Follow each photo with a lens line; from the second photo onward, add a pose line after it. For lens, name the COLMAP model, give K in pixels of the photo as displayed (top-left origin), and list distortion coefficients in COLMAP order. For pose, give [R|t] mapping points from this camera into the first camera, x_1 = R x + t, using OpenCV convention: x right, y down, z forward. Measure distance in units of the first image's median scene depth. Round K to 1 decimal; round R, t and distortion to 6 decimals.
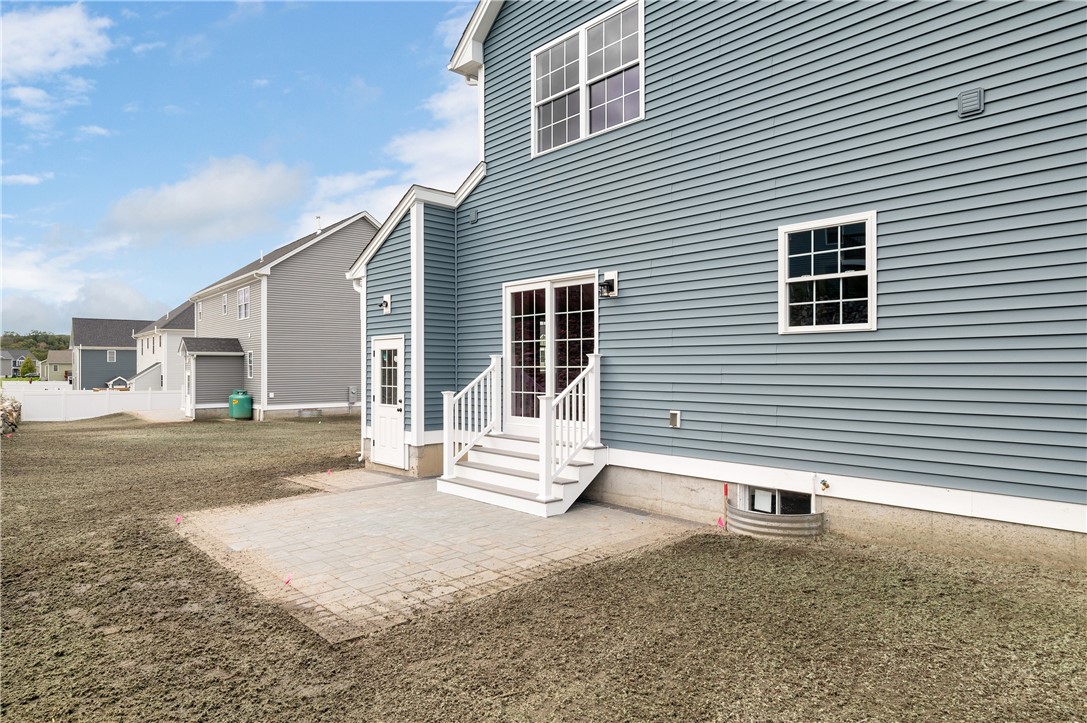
lens RADIAL K [[621.5, 0, 539.3], [0, 621.5, 368.4], [0, 0, 1]] dist [0.001644, 0.002420]
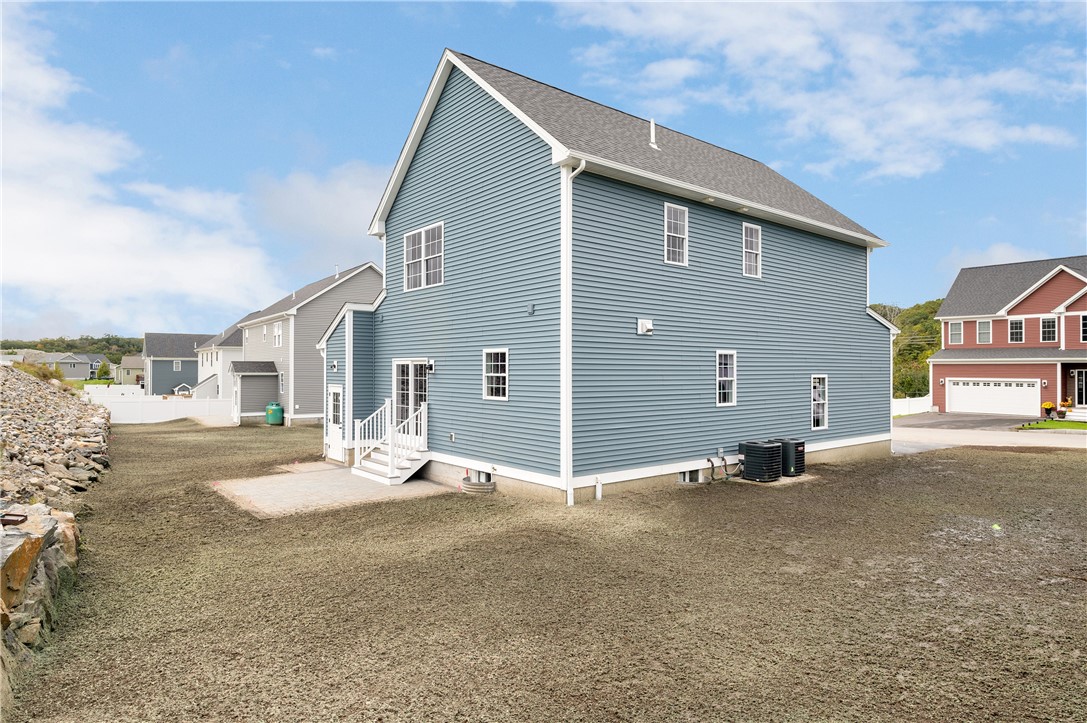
lens RADIAL K [[621.5, 0, 547.5], [0, 621.5, 367.0], [0, 0, 1]] dist [0.001644, 0.002420]
pose [[0.997993, 0.003694, -0.063222, 0.499370], [-0.003949, 0.999985, -0.003899, -0.106591], [0.063207, 0.004141, 0.997992, -0.759042]]
